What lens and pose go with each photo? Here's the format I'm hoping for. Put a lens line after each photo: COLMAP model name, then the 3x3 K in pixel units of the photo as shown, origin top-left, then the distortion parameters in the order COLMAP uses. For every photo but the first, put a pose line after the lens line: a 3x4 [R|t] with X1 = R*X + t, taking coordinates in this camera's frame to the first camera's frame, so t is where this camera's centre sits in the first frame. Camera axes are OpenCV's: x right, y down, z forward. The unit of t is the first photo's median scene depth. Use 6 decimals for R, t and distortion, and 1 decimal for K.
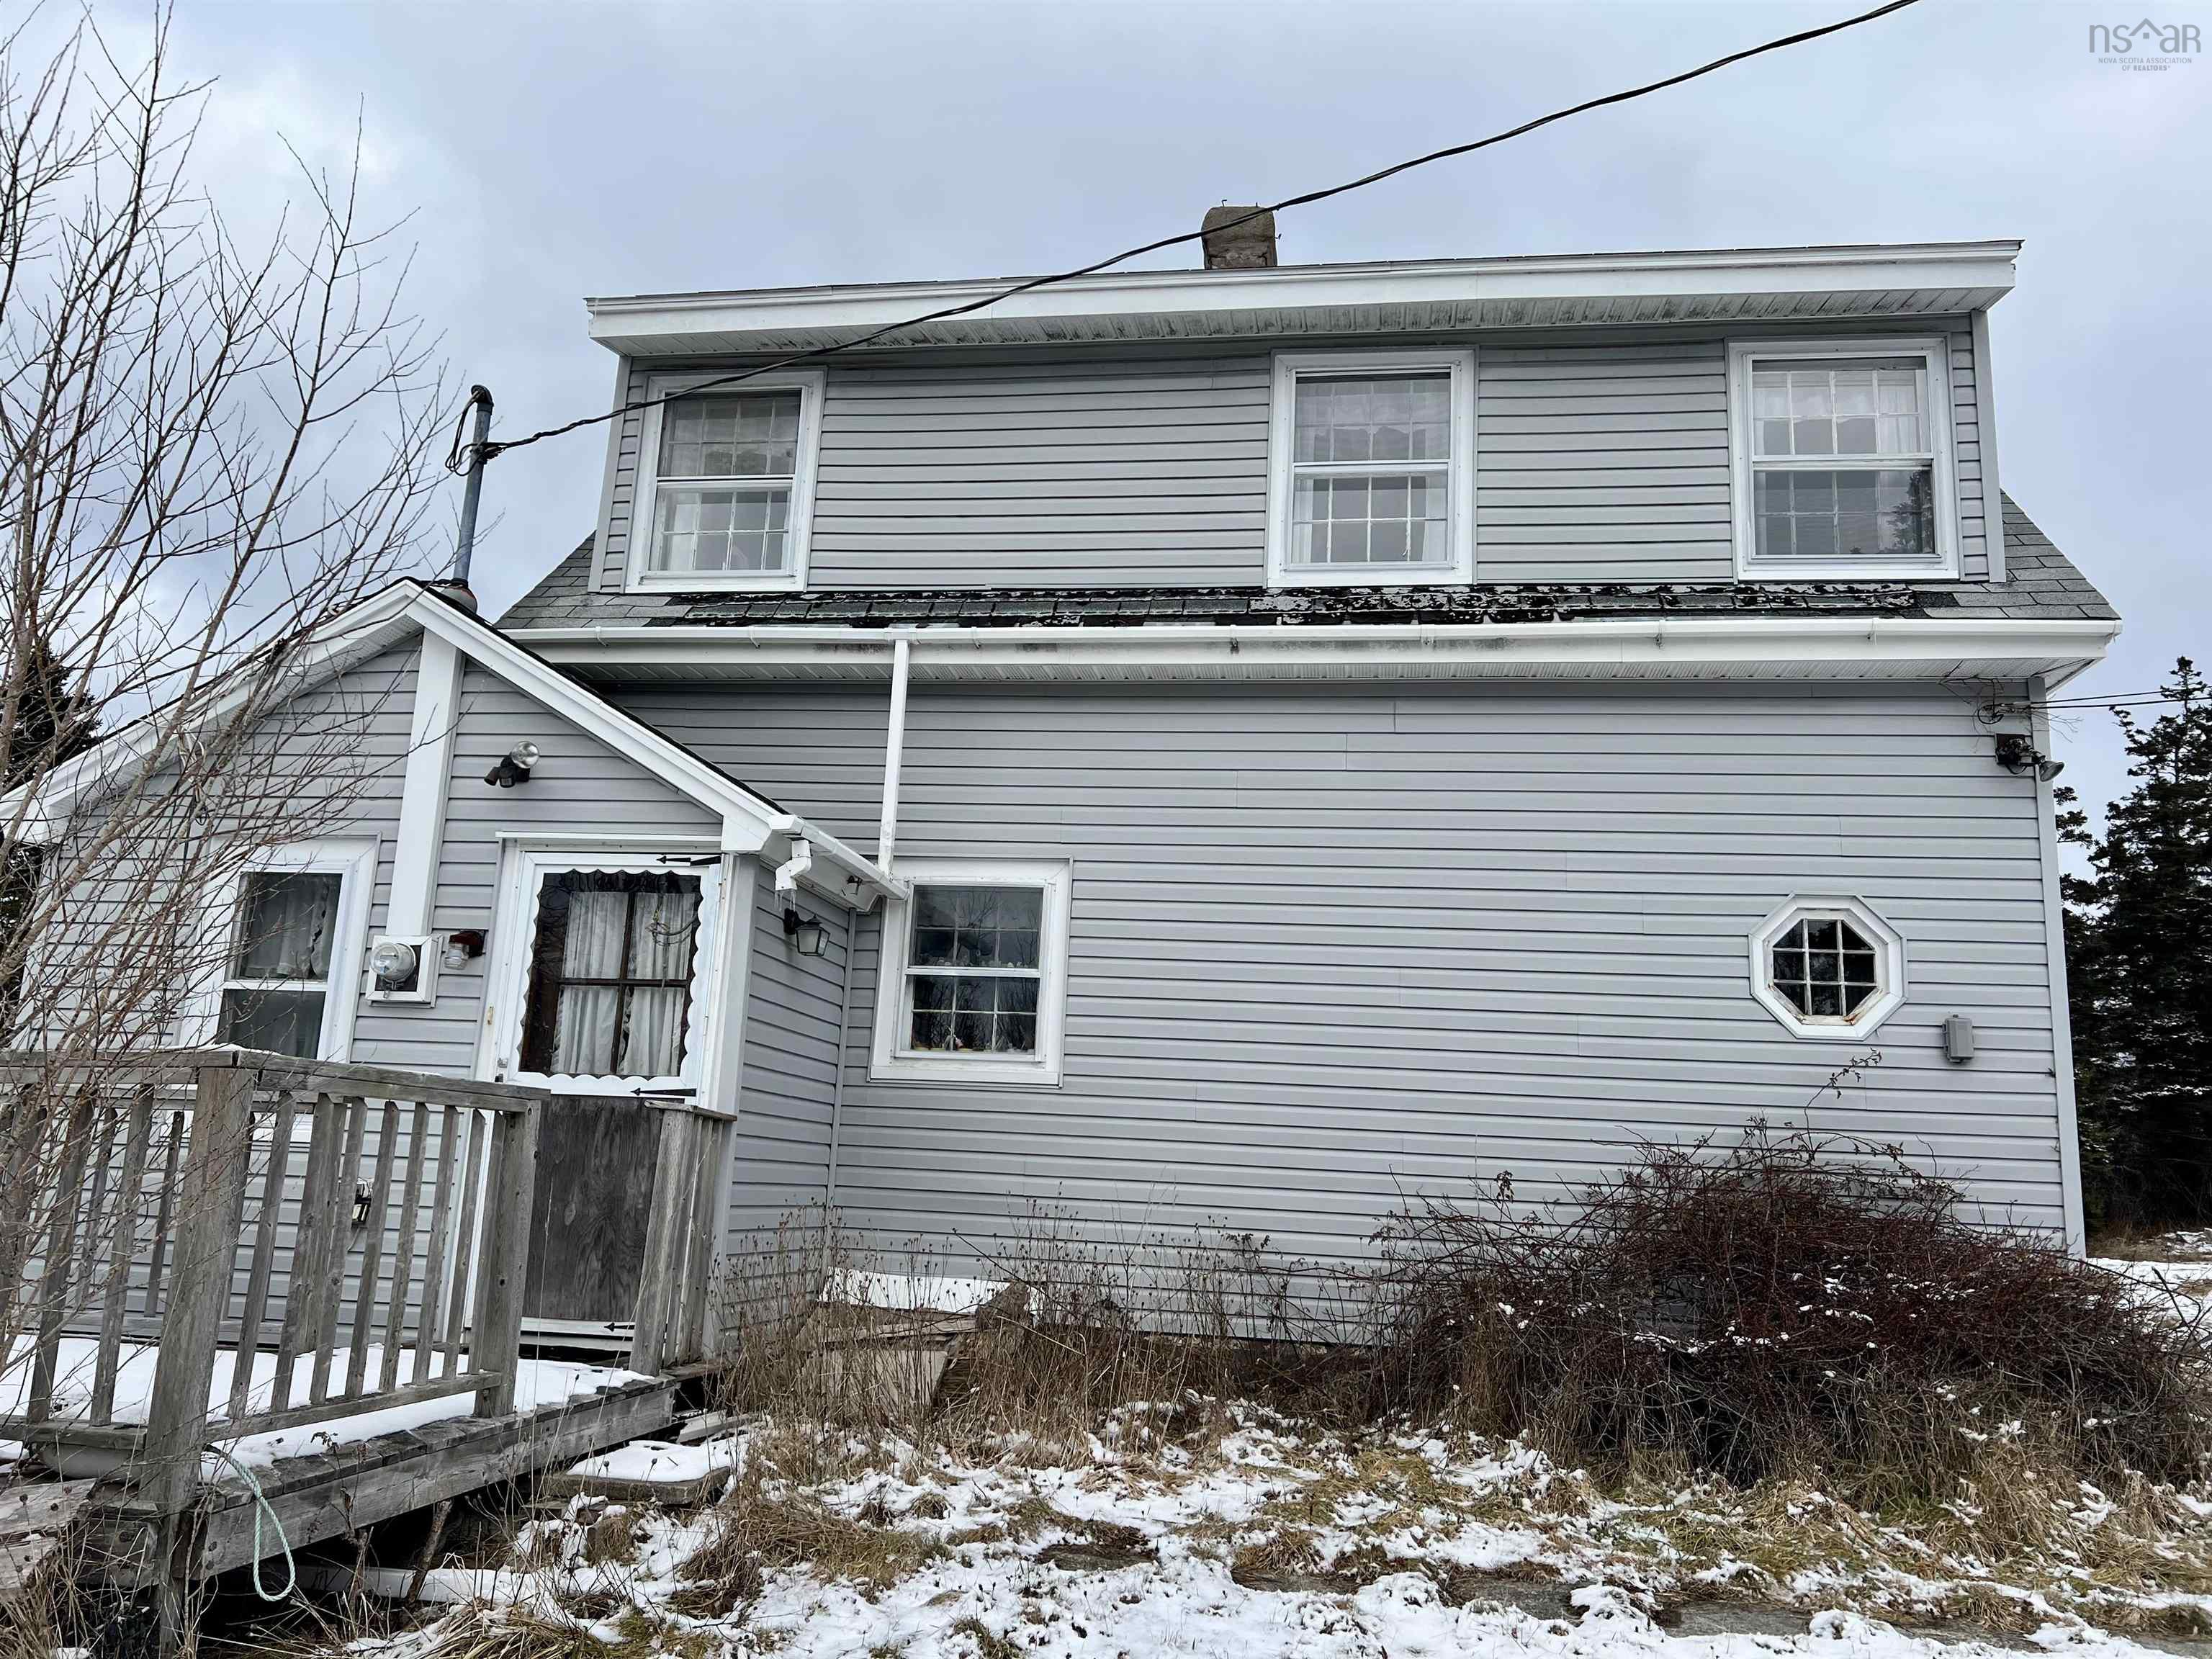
lens RADIAL K [[1656.1, 0, 1106.0], [0, 1656.1, 829.5], [0, 0, 1]] dist [0.064462, -0.071814]
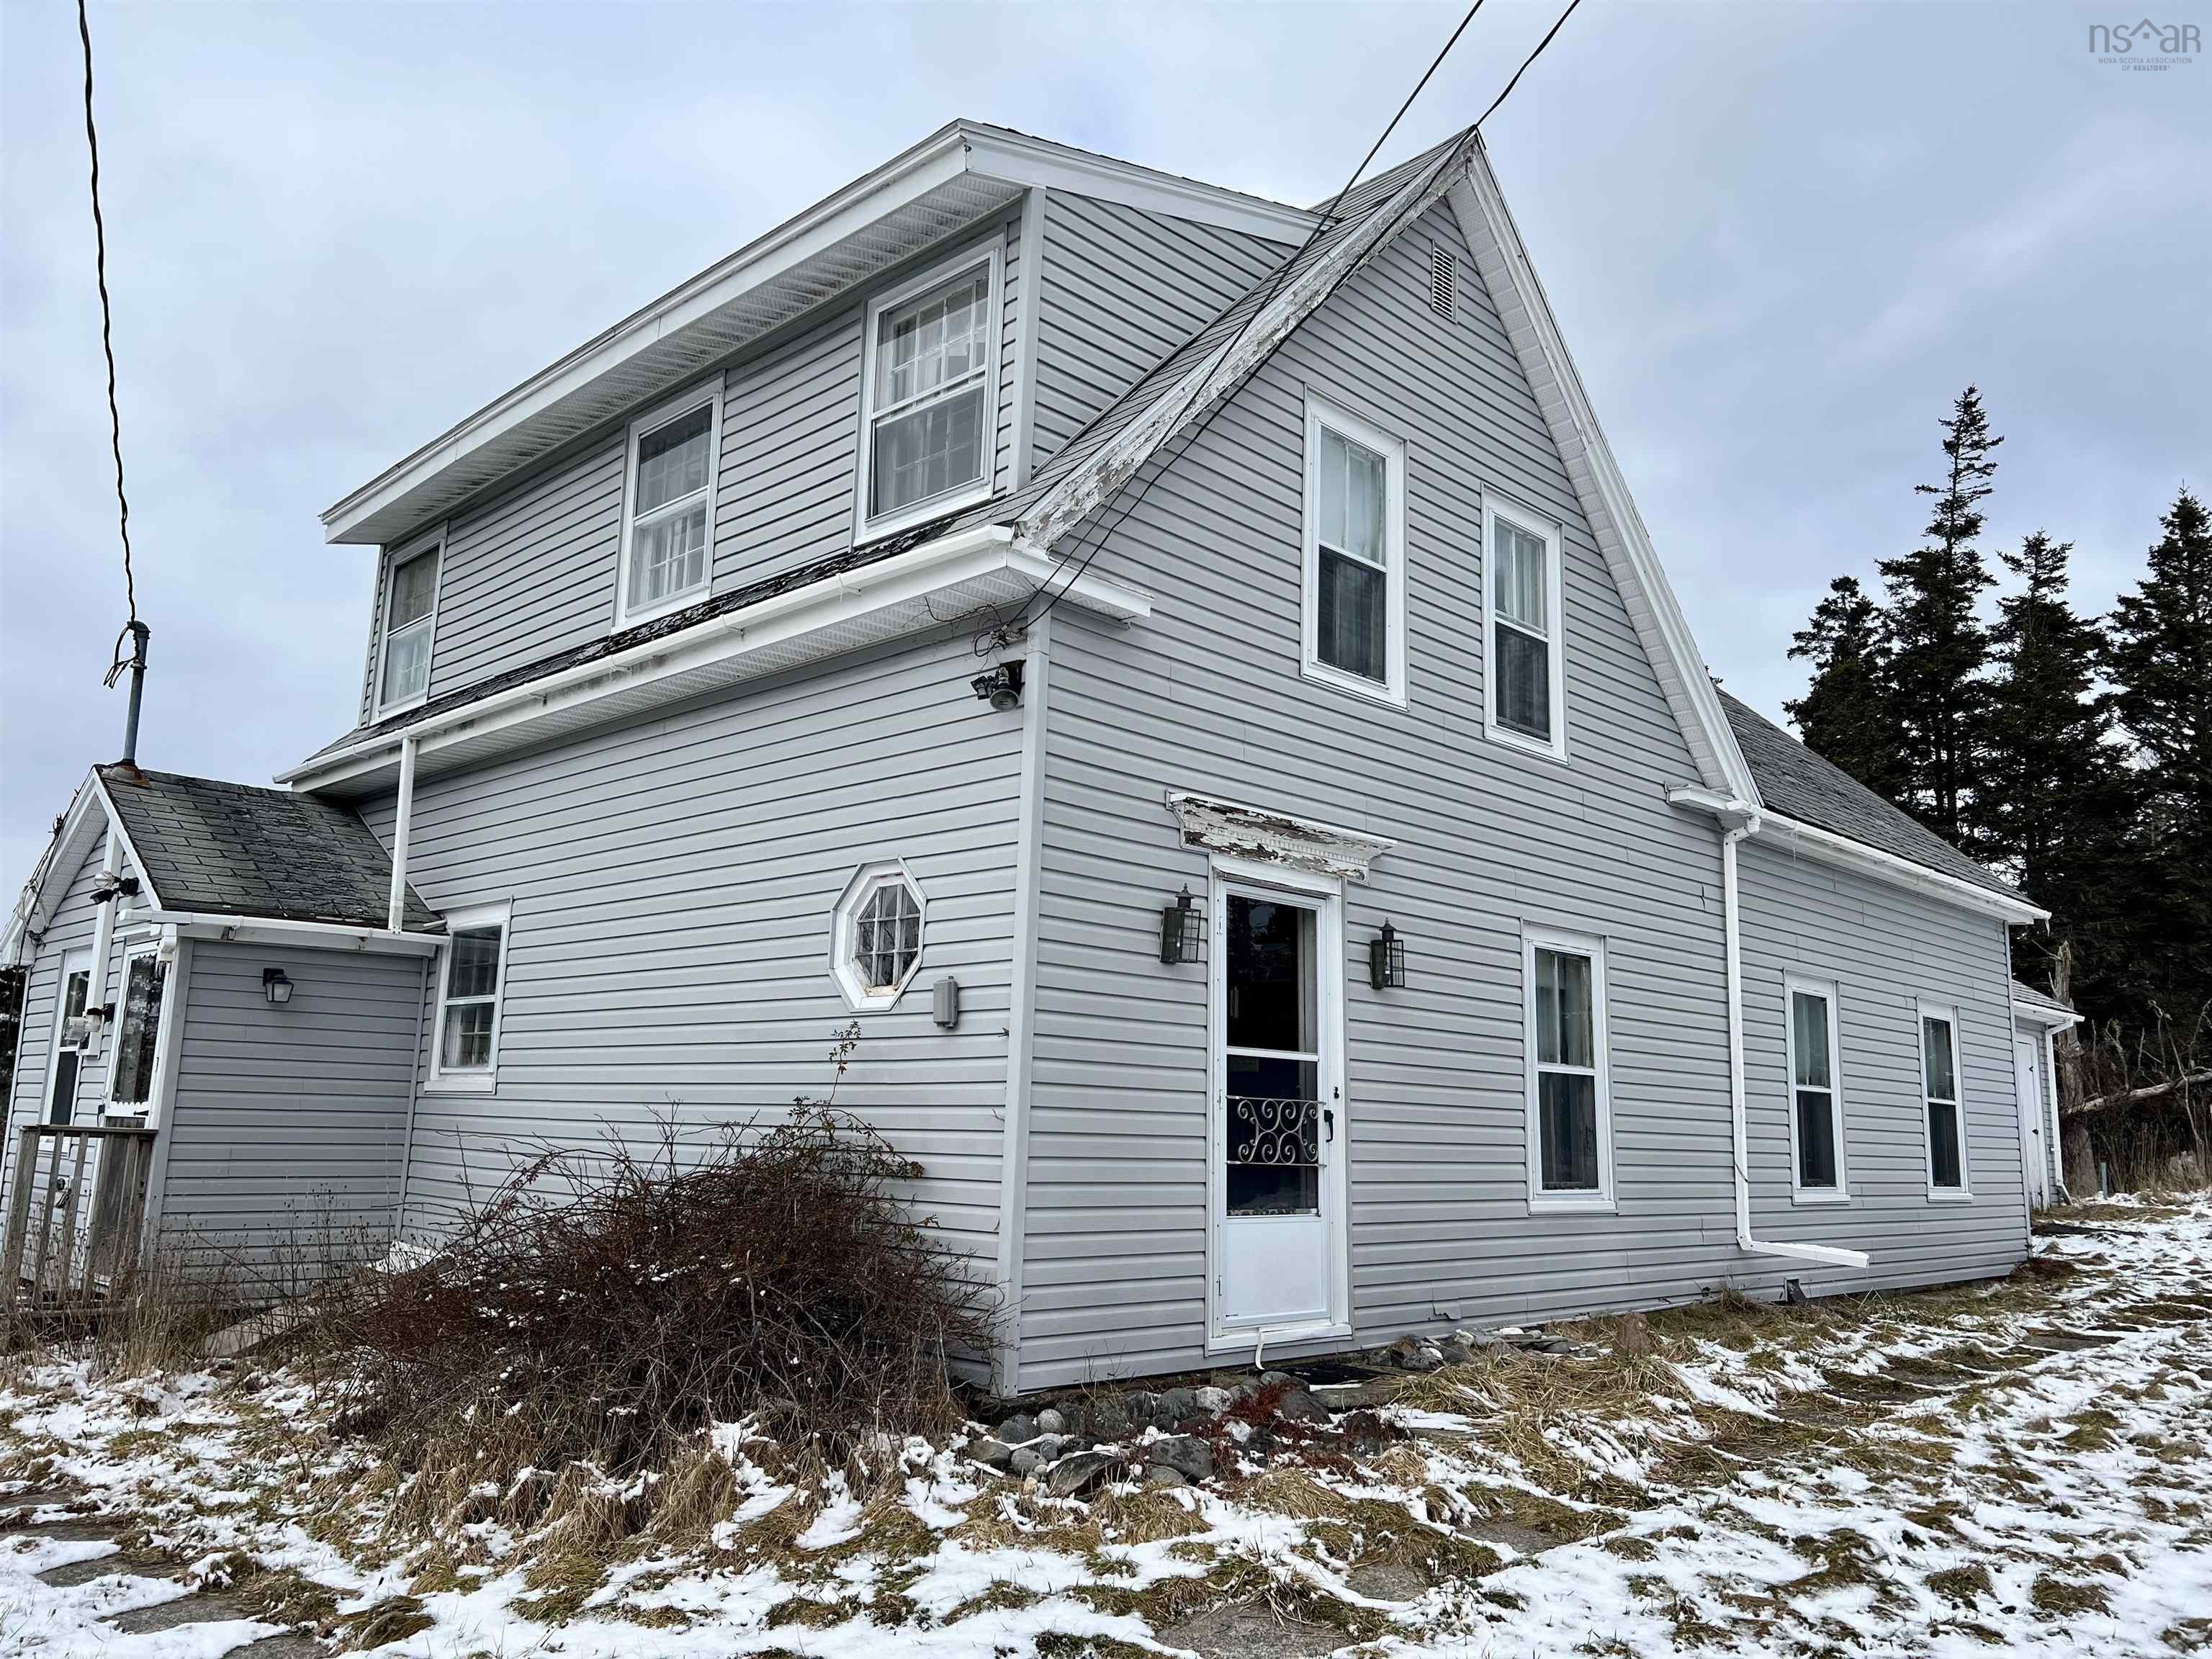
lens RADIAL K [[1656.1, 0, 1106.0], [0, 1656.1, 829.5], [0, 0, 1]] dist [0.064462, -0.071814]
pose [[0.808517, -0.130585, -0.573801, 1.035587], [0.138146, 0.989938, -0.030633, 0.064969], [0.572027, -0.054501, 0.818422, 0.275530]]
